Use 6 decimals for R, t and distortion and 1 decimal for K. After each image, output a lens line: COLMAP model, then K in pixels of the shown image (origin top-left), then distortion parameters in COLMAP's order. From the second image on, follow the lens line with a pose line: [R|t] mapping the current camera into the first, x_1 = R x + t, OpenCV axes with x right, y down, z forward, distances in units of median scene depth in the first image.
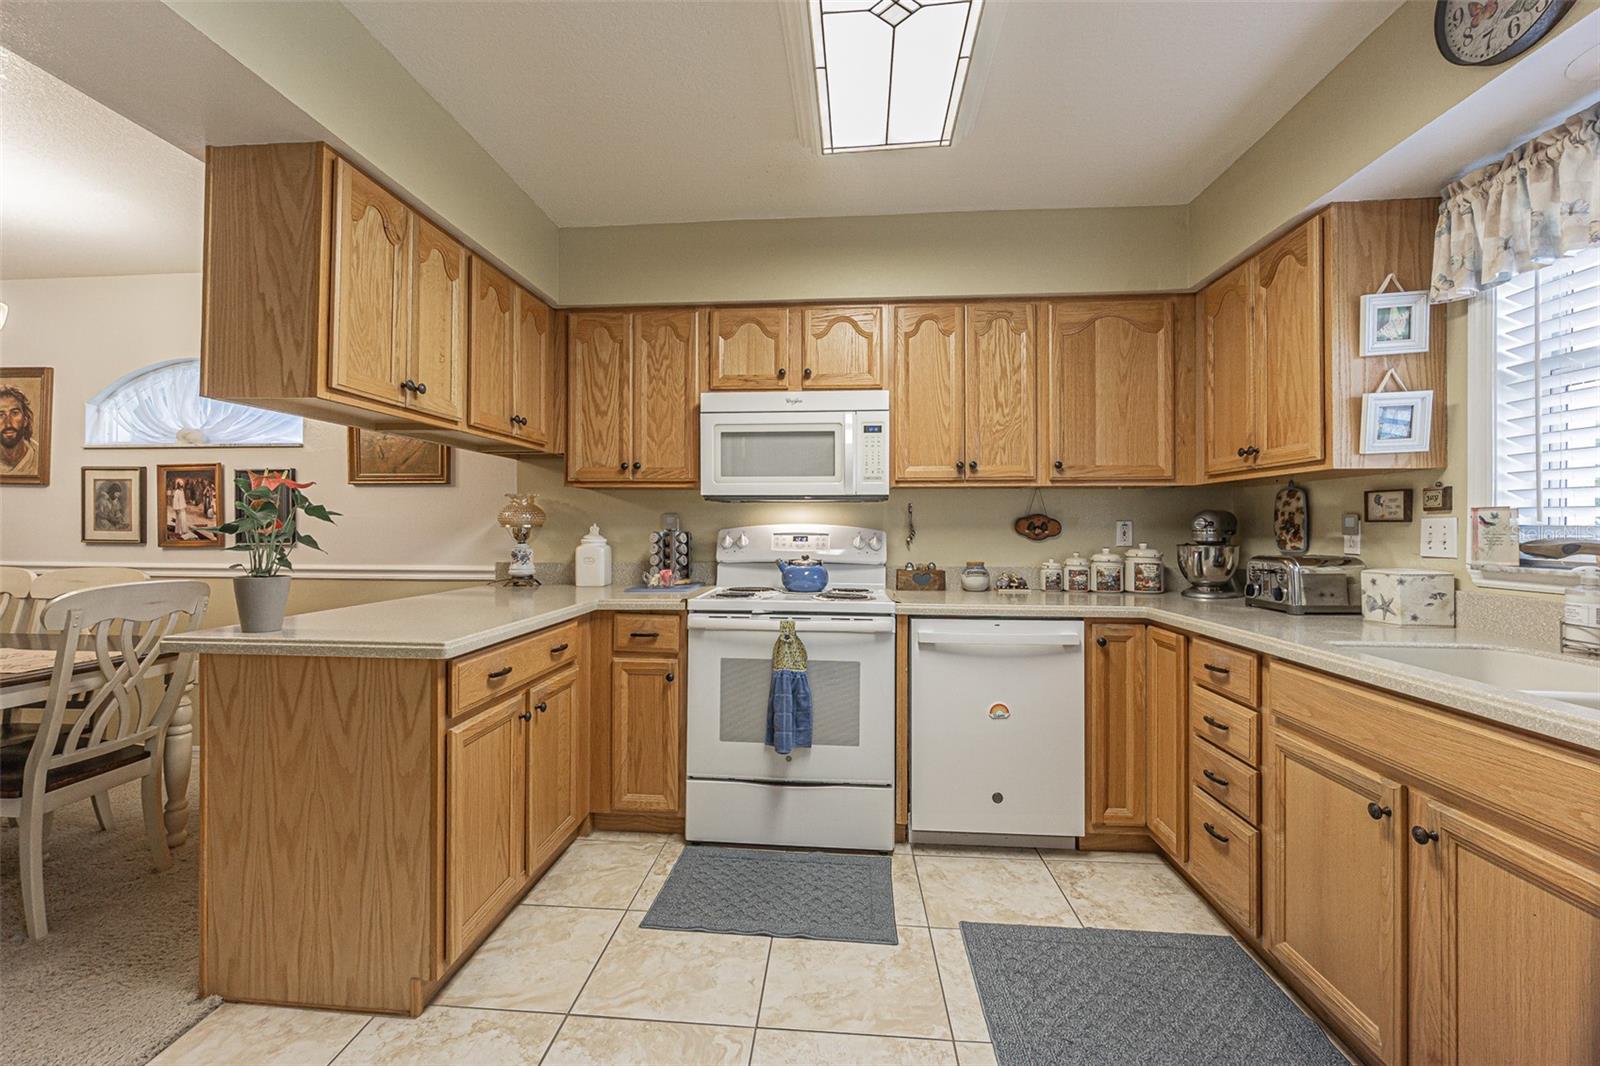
lens RADIAL K [[686.4, 0, 777.1], [0, 686.4, 523.5], [0, 0, 1]] dist [-0.008872, 0.003920]
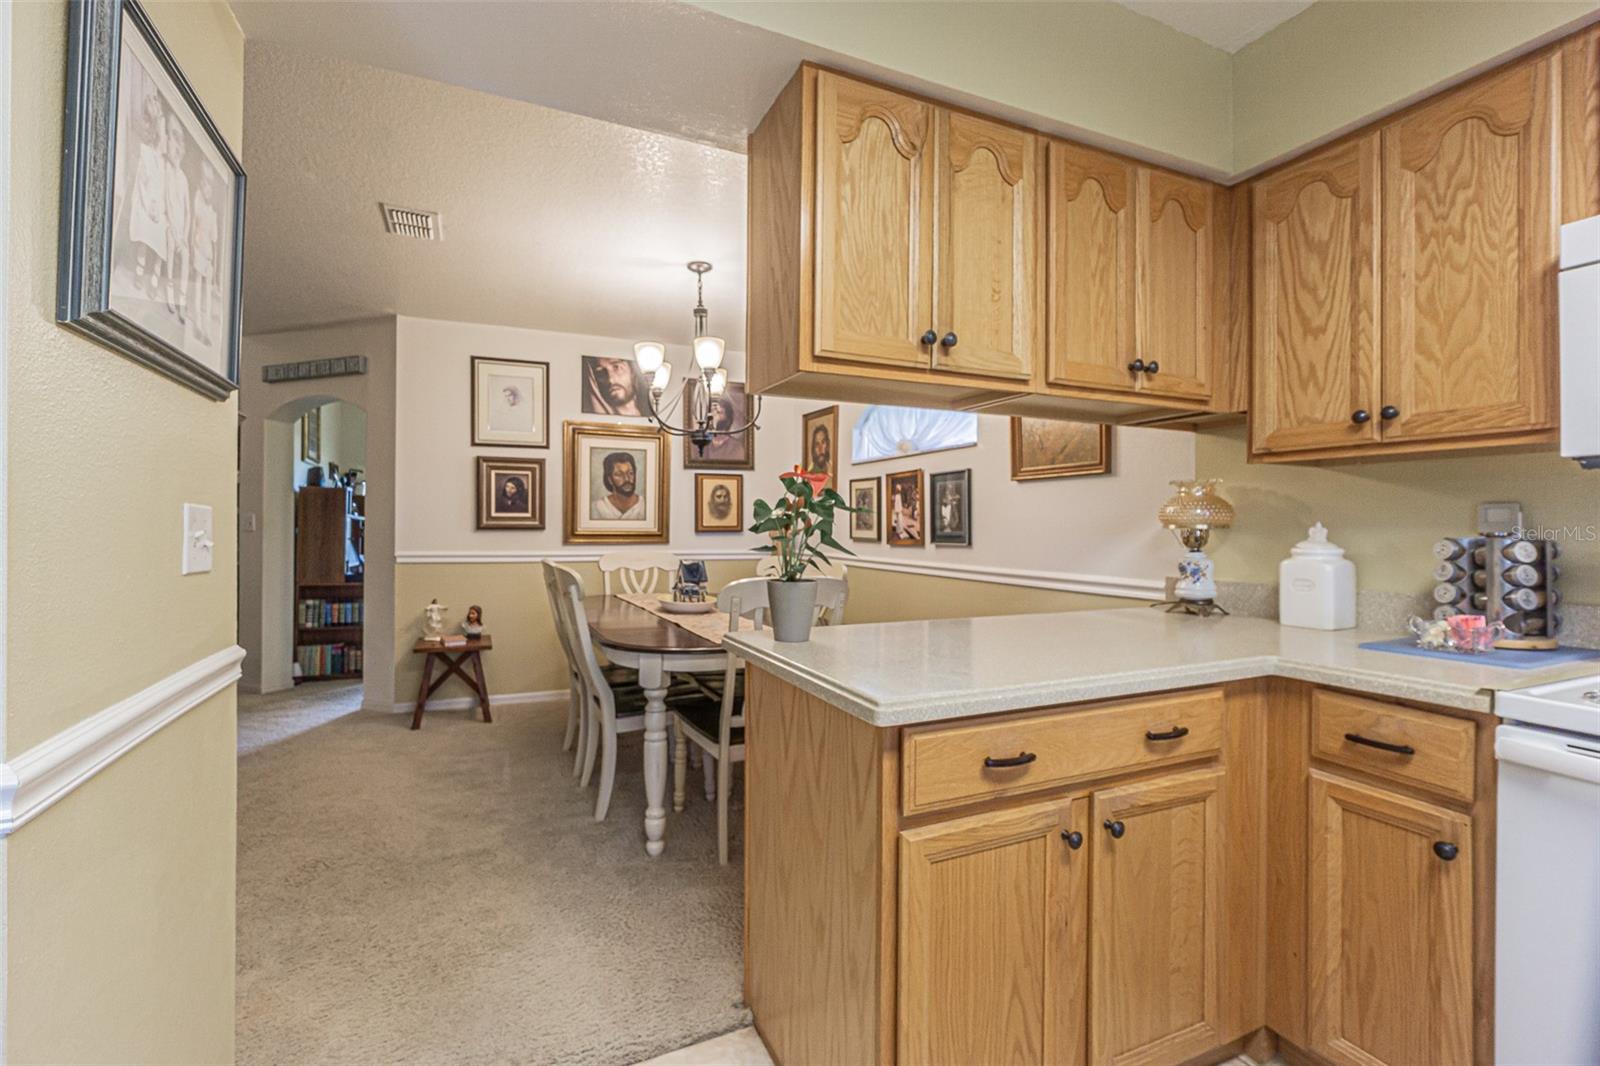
lens RADIAL K [[686.4, 0, 777.1], [0, 686.4, 523.5], [0, 0, 1]] dist [-0.008872, 0.003920]
pose [[0.489231, -0.003009, -0.872149, 0.024074], [0.000437, 0.999995, -0.003205, 0.002700], [0.872154, 0.001187, 0.489229, 0.327700]]
